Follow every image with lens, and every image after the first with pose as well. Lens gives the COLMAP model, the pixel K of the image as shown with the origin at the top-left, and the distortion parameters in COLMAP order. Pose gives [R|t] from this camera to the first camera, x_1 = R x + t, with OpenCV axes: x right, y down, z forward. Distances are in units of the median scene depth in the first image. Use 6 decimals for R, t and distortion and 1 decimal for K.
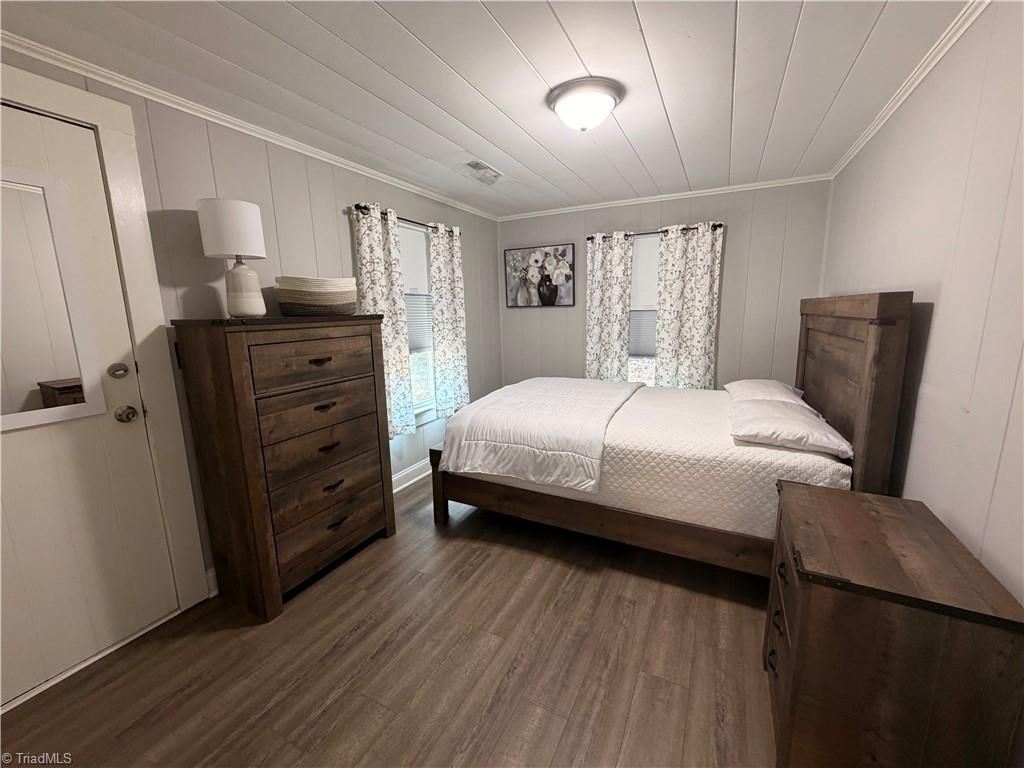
lens RADIAL K [[410.3, 0, 507.8], [0, 410.3, 383.1], [0, 0, 1]] dist [-0.004492, 0.000233]
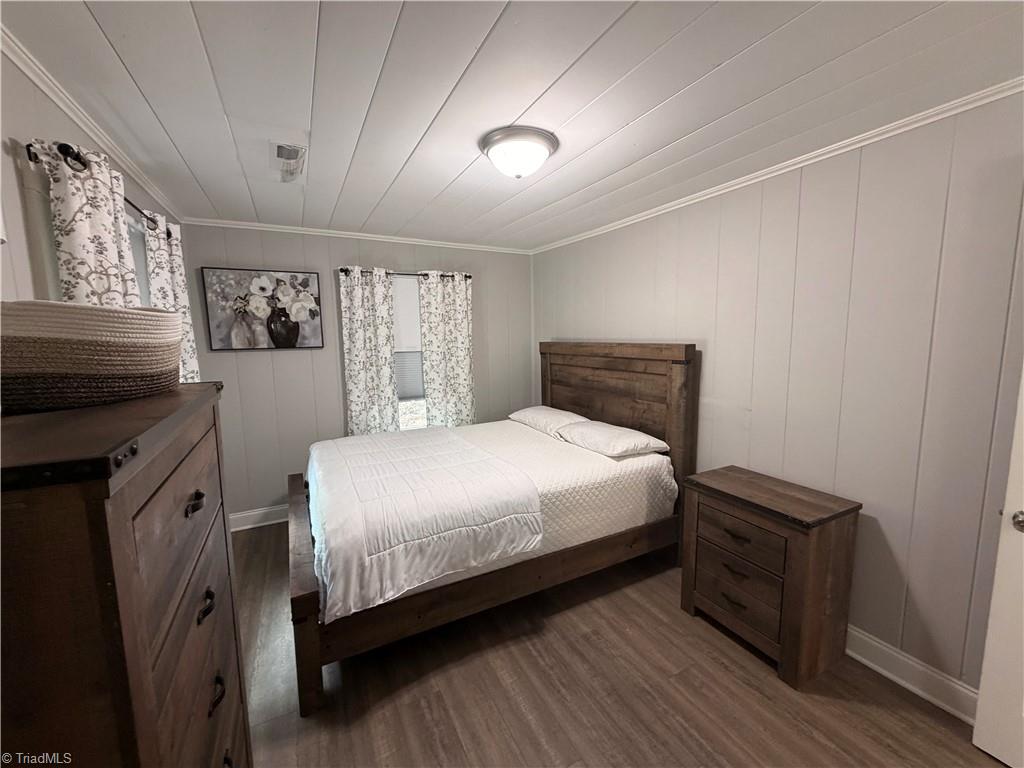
lens RADIAL K [[410.3, 0, 509.8], [0, 410.3, 382.6], [0, 0, 1]] dist [-0.004492, 0.000233]
pose [[0.570419, -0.086942, 0.816739, -0.378066], [0.148736, 0.988876, 0.001388, -0.082359], [-0.807774, 0.120687, 0.577005, 0.296787]]
